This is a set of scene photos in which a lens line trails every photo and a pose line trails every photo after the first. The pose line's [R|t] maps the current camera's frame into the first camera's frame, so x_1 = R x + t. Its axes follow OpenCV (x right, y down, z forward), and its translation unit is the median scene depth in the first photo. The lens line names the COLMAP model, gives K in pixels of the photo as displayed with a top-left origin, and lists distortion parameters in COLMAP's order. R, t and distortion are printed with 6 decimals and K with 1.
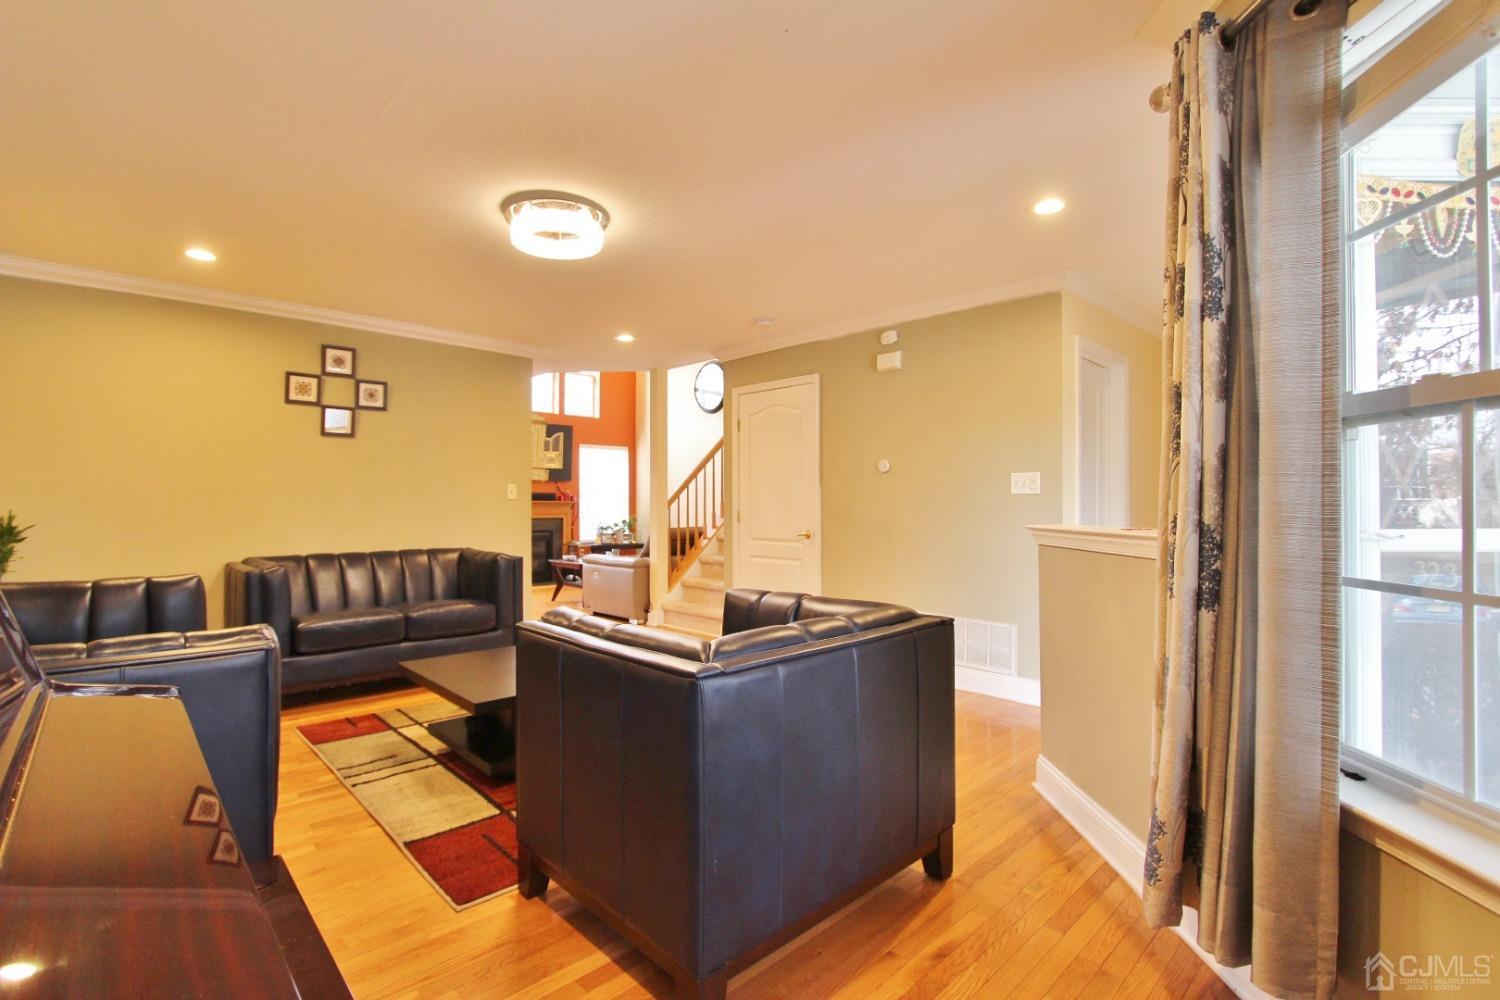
lens RADIAL K [[692.7, 0, 744.5], [0, 692.7, 497.4], [0, 0, 1]] dist [-0.017017, 0.000974]
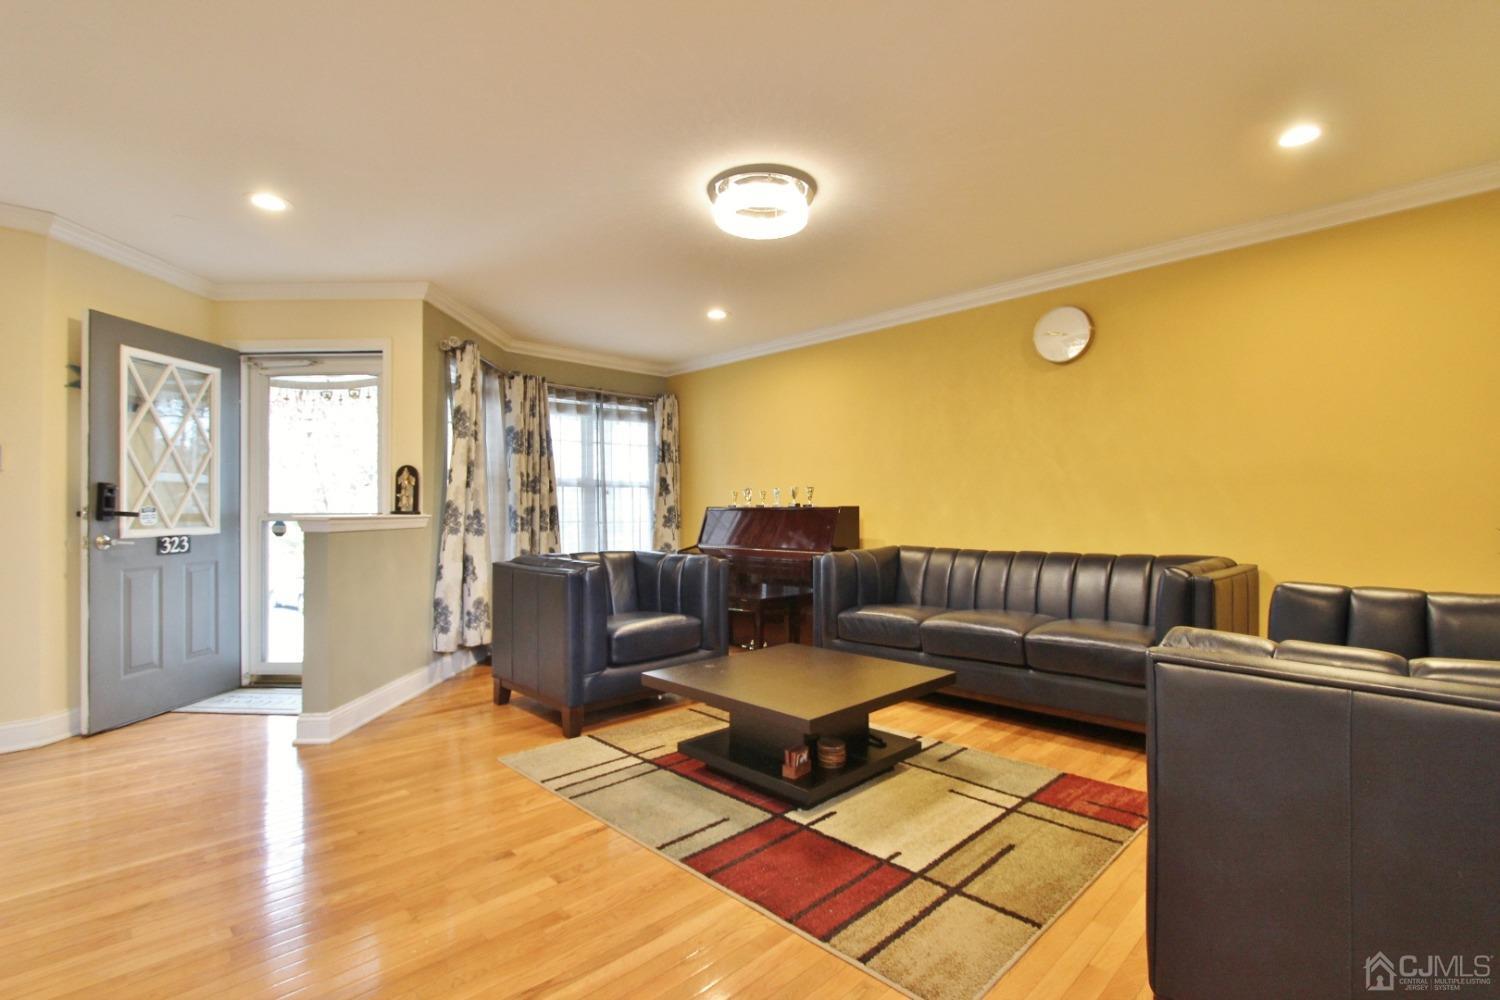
lens RADIAL K [[692.7, 0, 744.5], [0, 692.7, 497.4], [0, 0, 1]] dist [-0.017017, 0.000974]
pose [[-0.999923, 0.007232, -0.010057, -0.155305], [0.007570, 0.999392, -0.034034, 0.031449], [0.009805, -0.034108, -0.999370, 1.277633]]
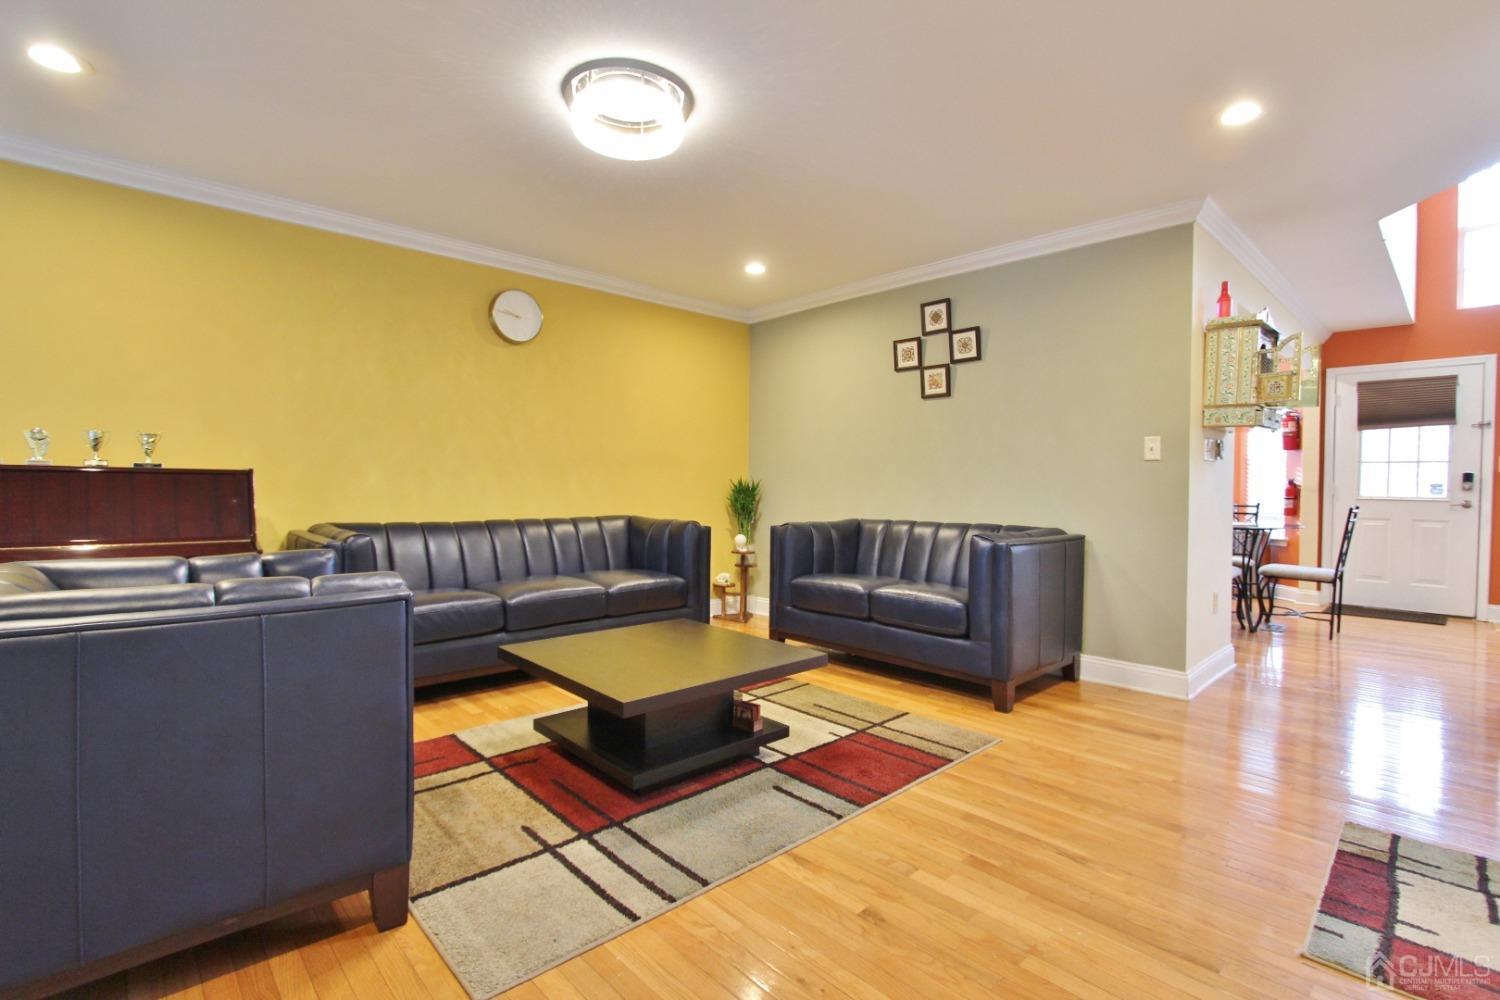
lens RADIAL K [[692.7, 0, 744.5], [0, 692.7, 497.4], [0, 0, 1]] dist [-0.017017, 0.000974]
pose [[-0.013312, 0.018956, -0.999732, 0.354767], [0.004467, 0.999811, 0.018898, 0.027880], [0.999901, -0.004214, -0.013394, 0.751418]]
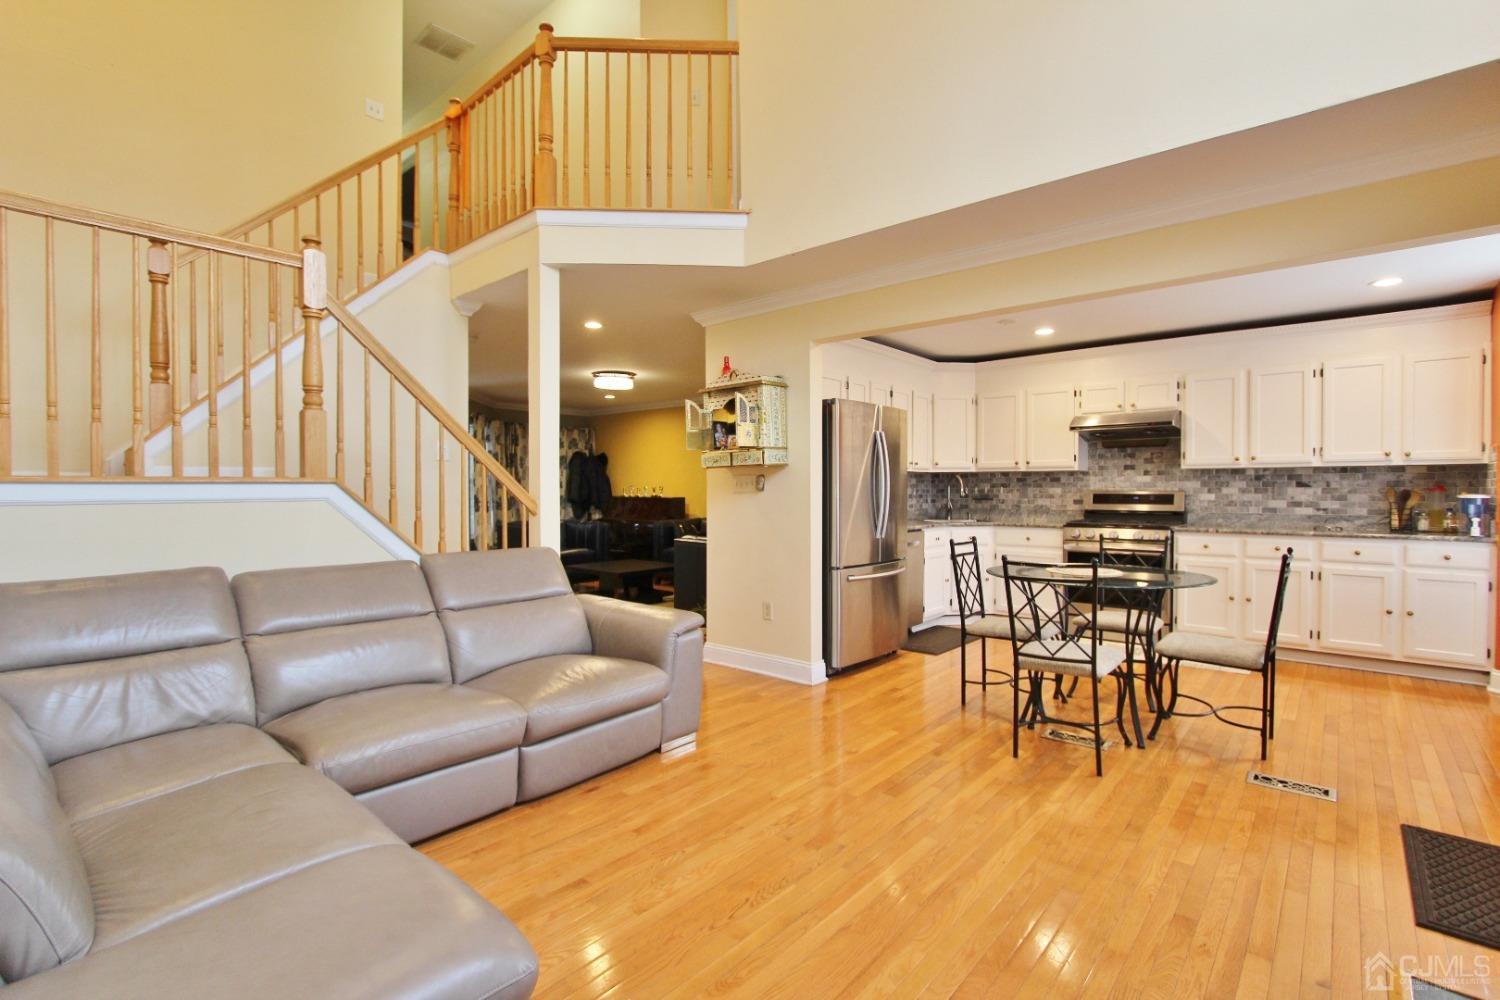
lens RADIAL K [[692.7, 0, 744.5], [0, 692.7, 497.4], [0, 0, 1]] dist [-0.017017, 0.000974]
pose [[-0.996368, 0.002339, -0.085122, -0.339306], [0.002352, 0.999997, -0.000051, 0.011373], [0.085122, -0.000251, -0.996371, 2.246559]]
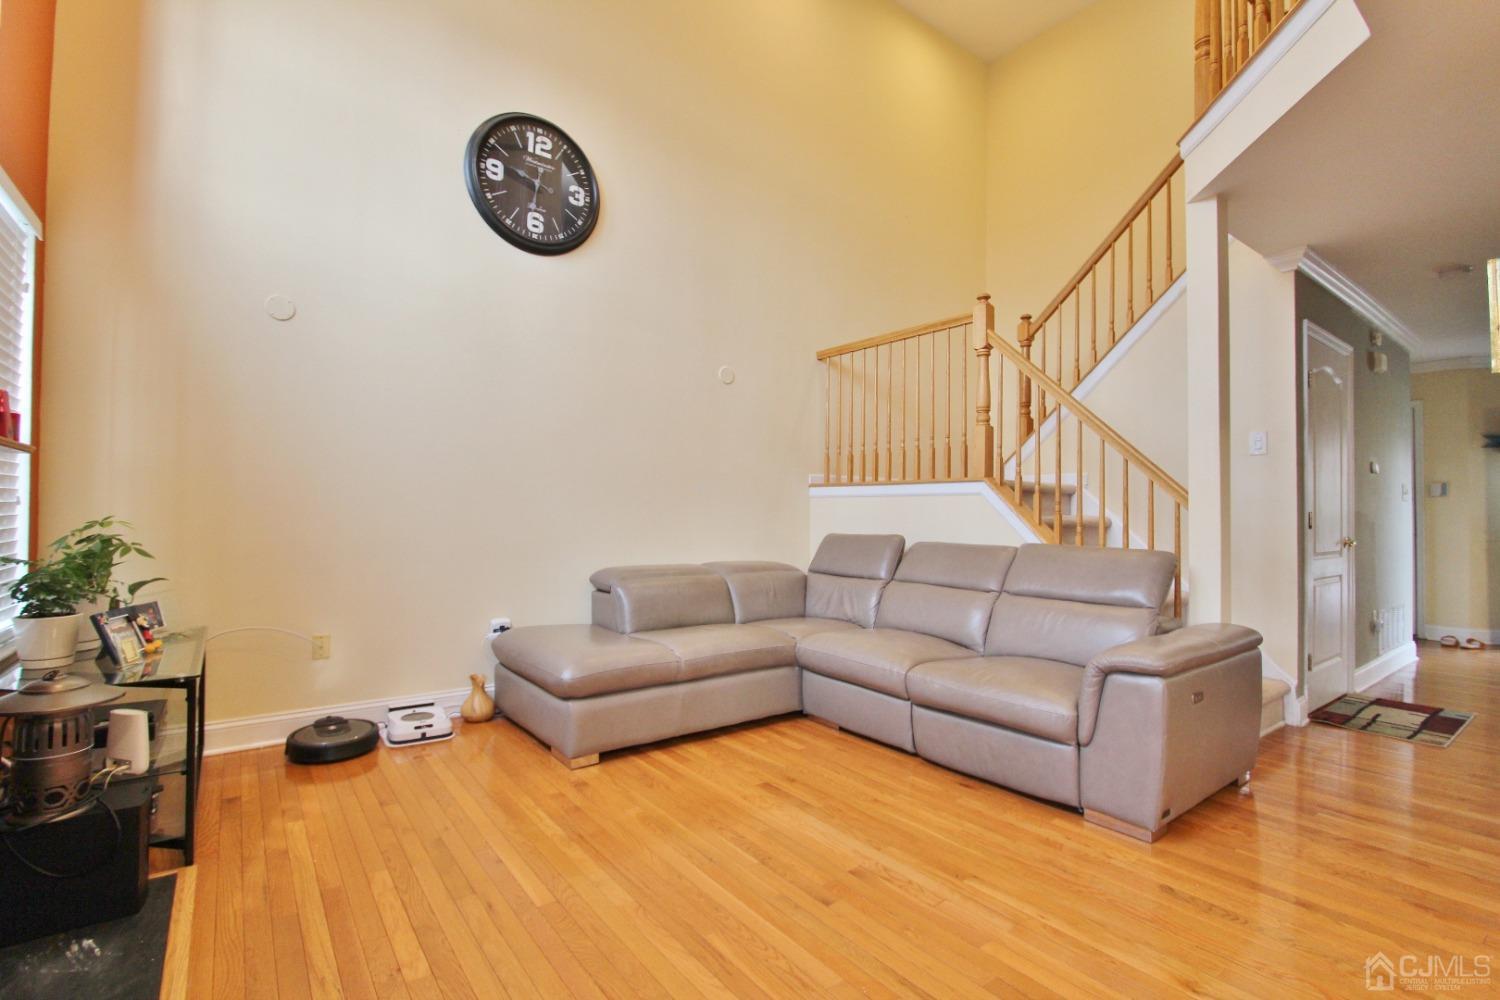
lens RADIAL K [[692.7, 0, 744.5], [0, 692.7, 497.4], [0, 0, 1]] dist [-0.017017, 0.000974]
pose [[0.121366, 0.021700, 0.992371, -0.856483], [-0.024371, 0.999525, -0.018876, 0.037854], [-0.992309, -0.021894, 0.121837, 1.761077]]
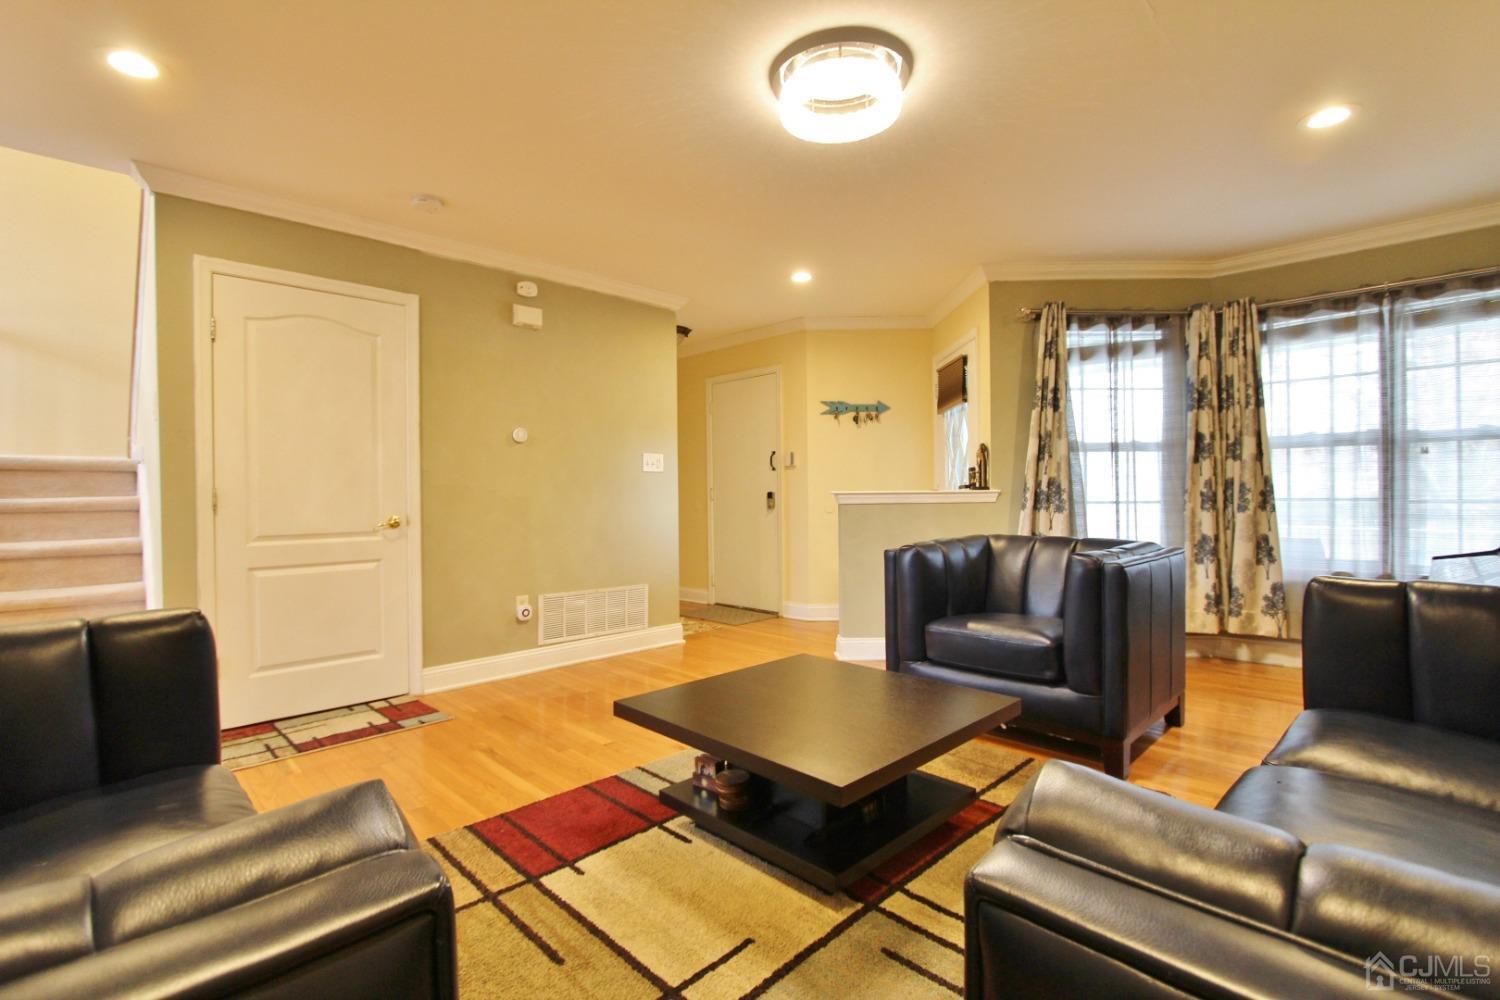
lens RADIAL K [[692.7, 0, 744.5], [0, 692.7, 497.4], [0, 0, 1]] dist [-0.017017, 0.000974]
pose [[-0.012632, -0.007249, 0.999894, -0.664303], [-0.004302, 0.999965, 0.007195, 0.025122], [-0.999911, -0.004210, -0.012662, 0.729326]]
